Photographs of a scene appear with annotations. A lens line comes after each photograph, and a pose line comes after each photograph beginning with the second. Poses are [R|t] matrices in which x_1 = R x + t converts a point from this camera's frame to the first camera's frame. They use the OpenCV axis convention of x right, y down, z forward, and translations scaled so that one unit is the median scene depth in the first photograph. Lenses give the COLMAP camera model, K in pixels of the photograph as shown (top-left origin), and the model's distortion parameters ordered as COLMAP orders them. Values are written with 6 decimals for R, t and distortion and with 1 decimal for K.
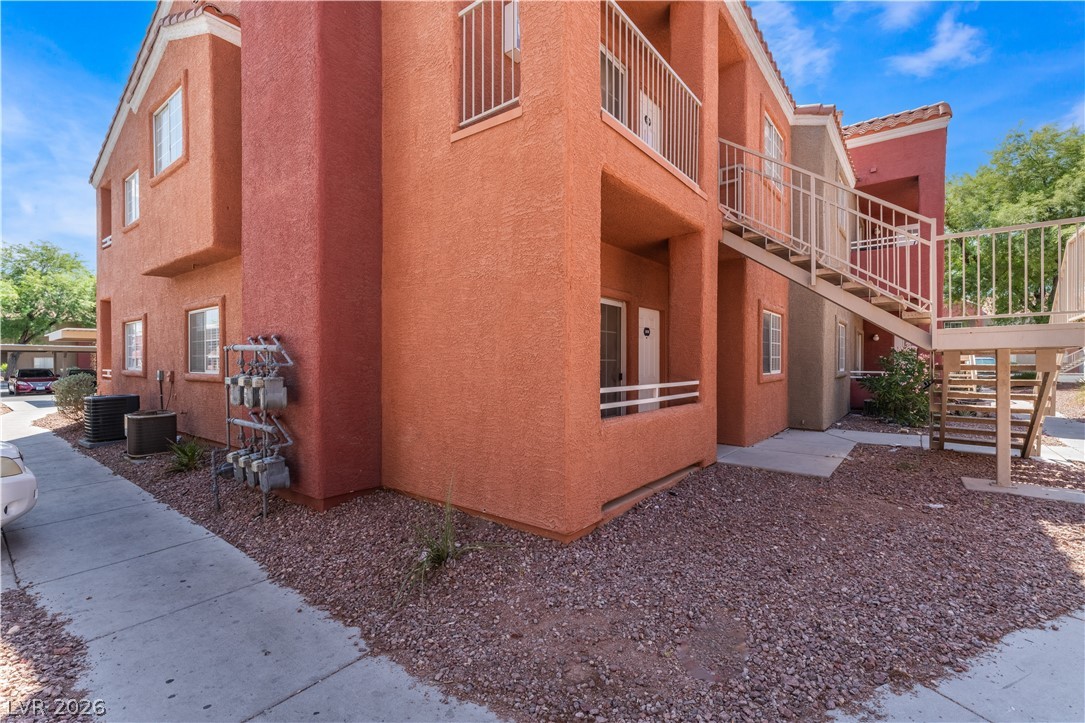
lens RADIAL K [[484.7, 0, 550.9], [0, 484.7, 362.8], [0, 0, 1]] dist [0.000838, 0.000225]
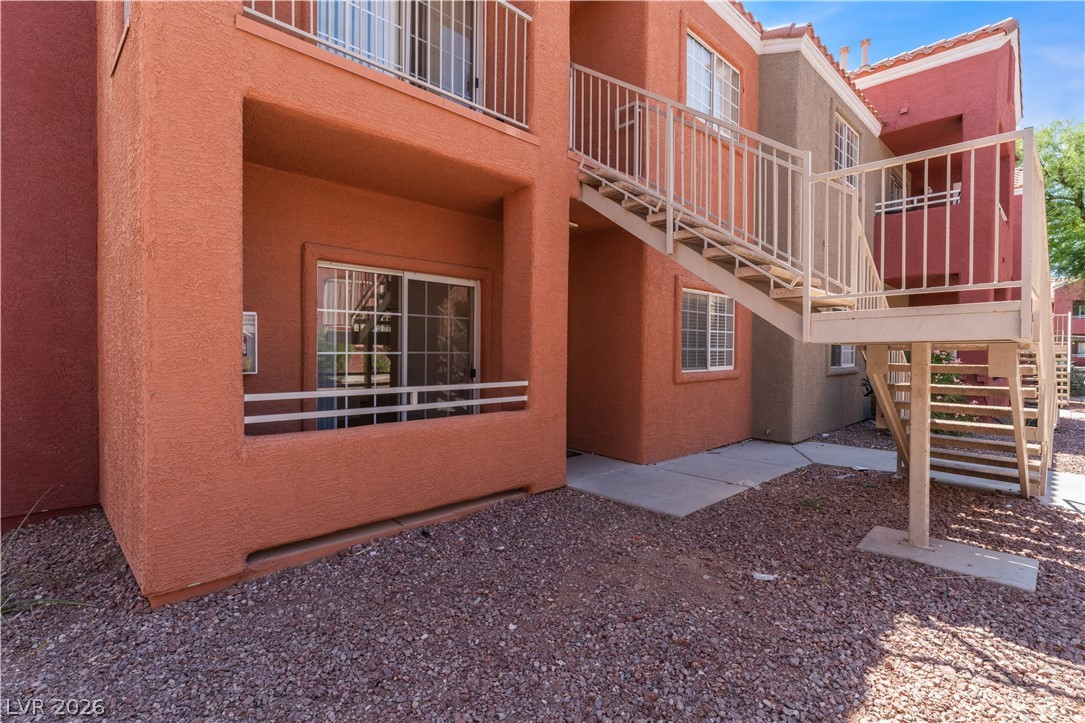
lens RADIAL K [[522.8, 0, 537.3], [0, 522.8, 355.2], [0, 0, 1]] dist [-0.002925, -0.000635]
pose [[0.991081, 0.008651, -0.132981, 0.414023], [-0.007436, 0.999926, 0.009629, -0.011742], [0.133054, -0.008554, 0.991072, 0.175076]]
